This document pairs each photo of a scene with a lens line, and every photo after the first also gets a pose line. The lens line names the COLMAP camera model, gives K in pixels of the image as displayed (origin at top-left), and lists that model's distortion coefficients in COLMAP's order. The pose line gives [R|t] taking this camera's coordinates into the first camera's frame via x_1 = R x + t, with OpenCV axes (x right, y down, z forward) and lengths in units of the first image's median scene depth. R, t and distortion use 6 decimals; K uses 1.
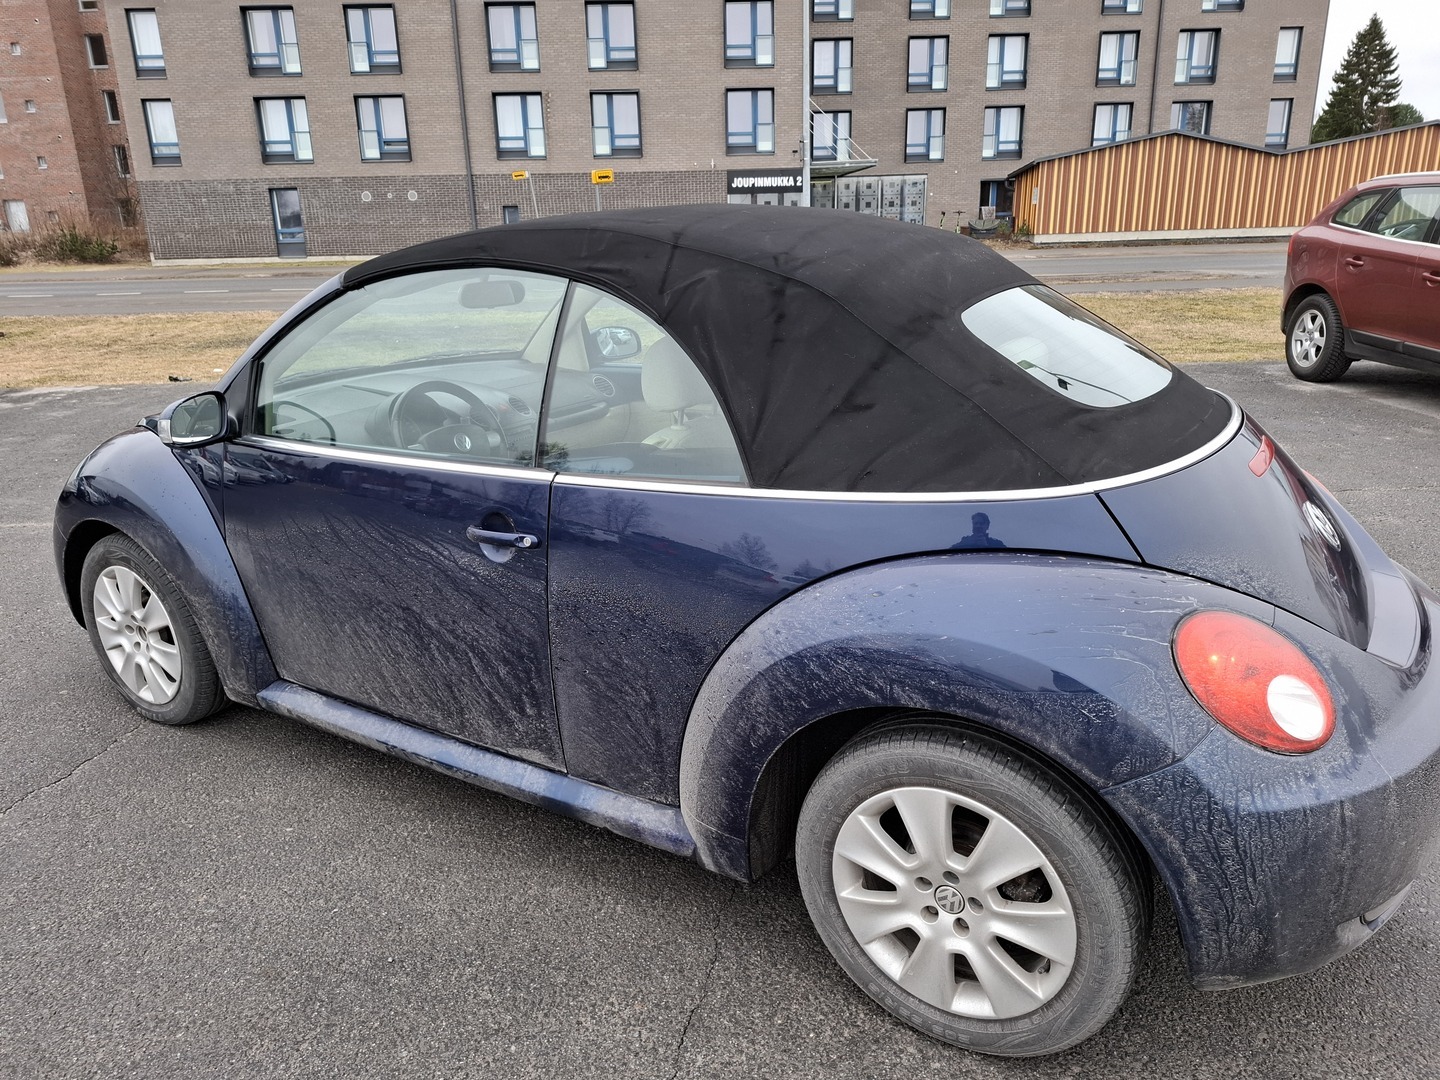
lens RADIAL K [[977.9, 0, 712.2], [0, 977.9, 498.2], [0, 0, 1]] dist [0.088060, -0.088554]
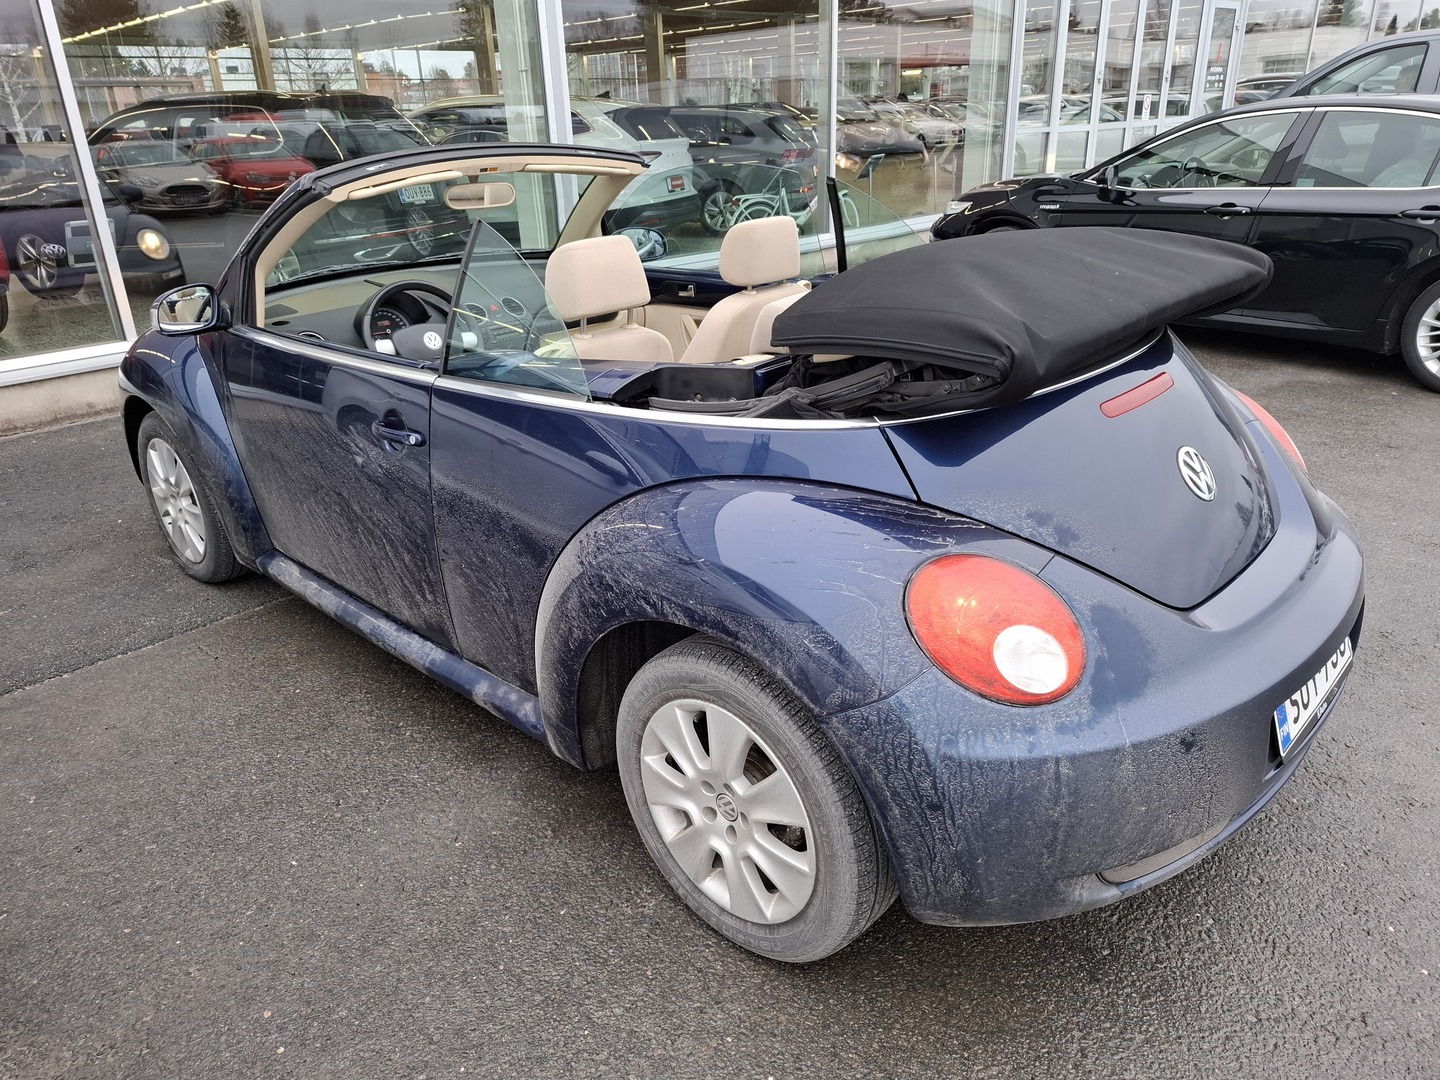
lens RADIAL K [[977.9, 0, 712.2], [0, 977.9, 498.2], [0, 0, 1]] dist [0.088060, -0.088554]
pose [[0.981645, 0.073032, -0.176177, 0.430009], [-0.055533, 0.993202, 0.102299, -0.026673], [0.182451, -0.090638, 0.979028, 0.014667]]
